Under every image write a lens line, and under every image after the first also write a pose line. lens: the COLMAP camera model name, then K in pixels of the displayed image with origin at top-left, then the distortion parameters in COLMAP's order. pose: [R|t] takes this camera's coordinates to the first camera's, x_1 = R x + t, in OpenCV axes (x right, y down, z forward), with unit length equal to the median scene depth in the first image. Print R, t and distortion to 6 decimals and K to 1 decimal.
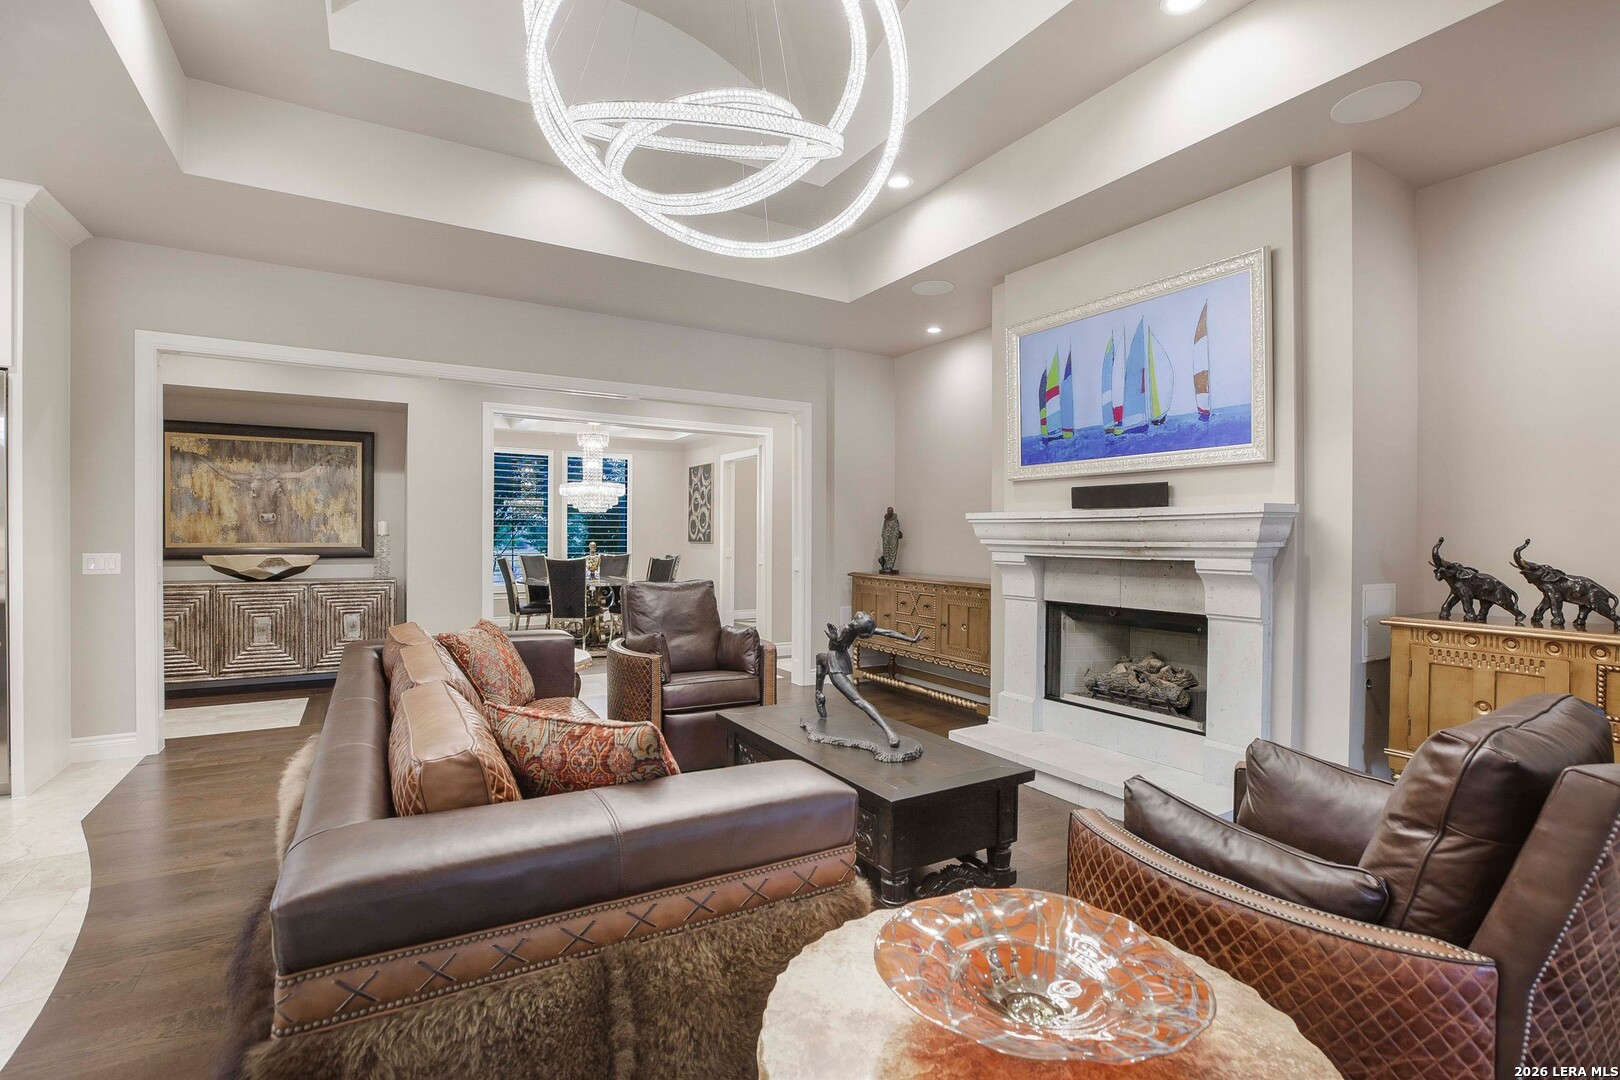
lens RADIAL K [[740.3, 0, 810.0], [0, 740.3, 540.0], [0, 0, 1]] dist [-0.041529, 0.011343]
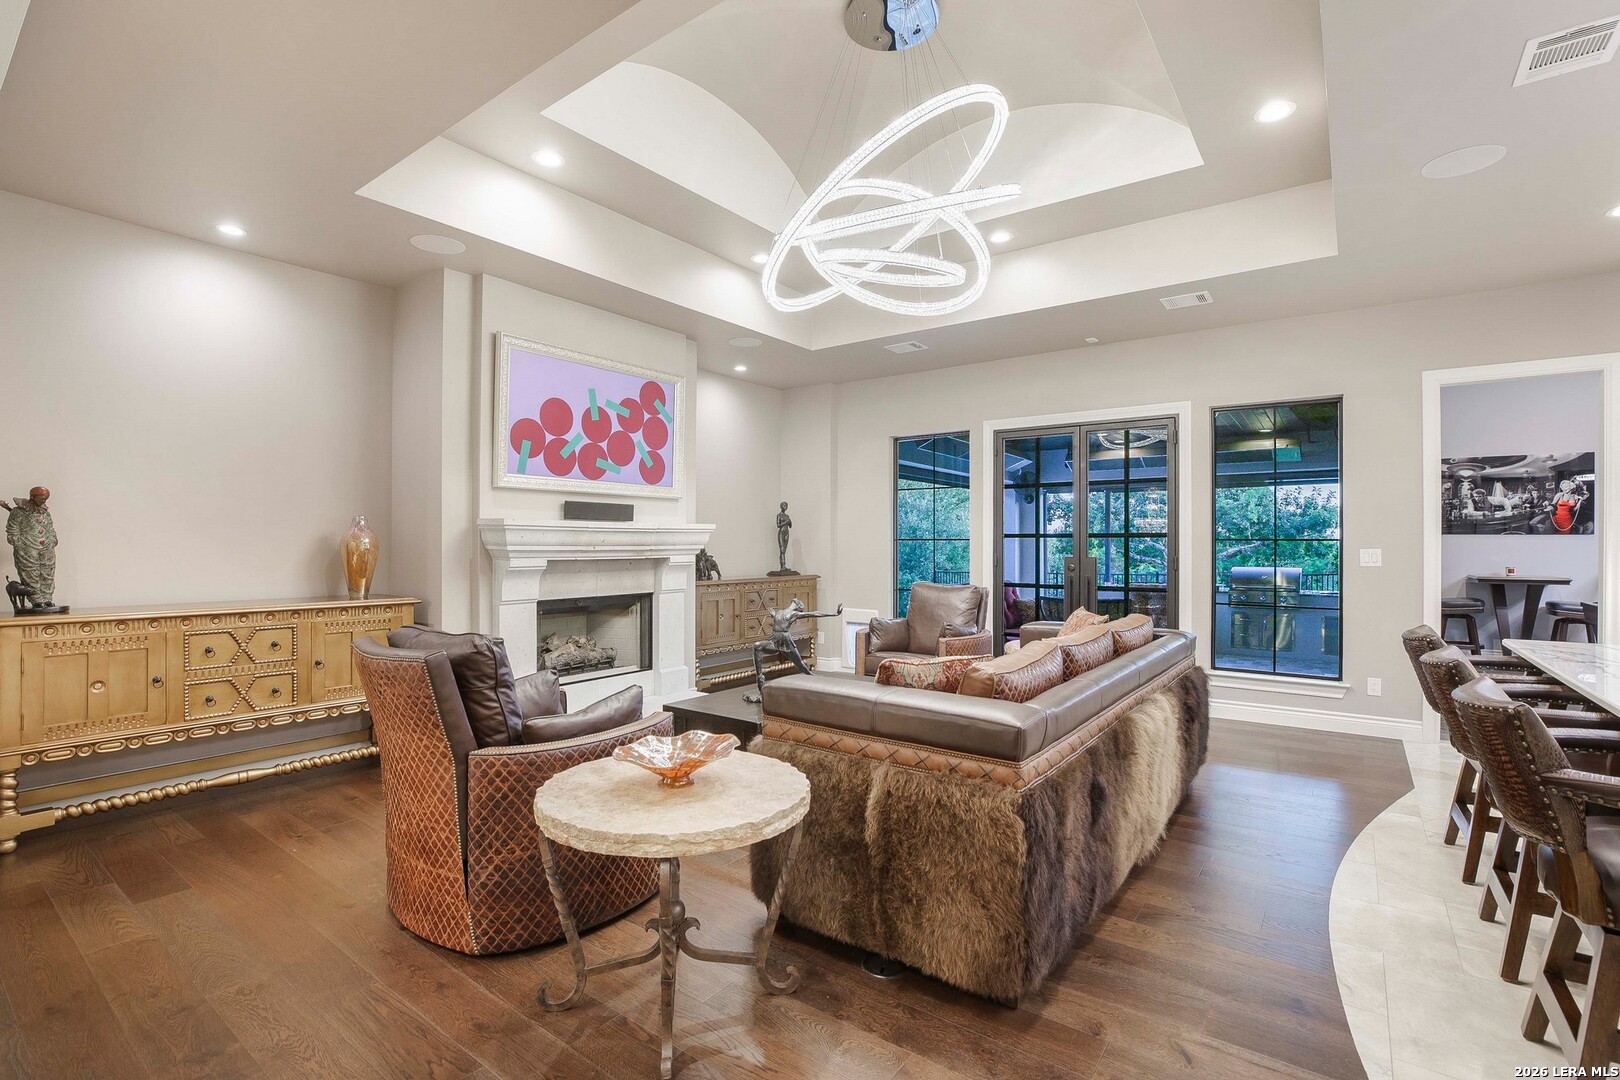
lens RADIAL K [[740.3, 0, 810.0], [0, 740.3, 540.0], [0, 0, 1]] dist [-0.041529, 0.011343]
pose [[-0.380869, -0.005654, 0.924612, -0.935926], [-0.000527, 0.999982, 0.005897, -0.016266], [-0.924629, 0.001758, -0.380866, 1.143766]]
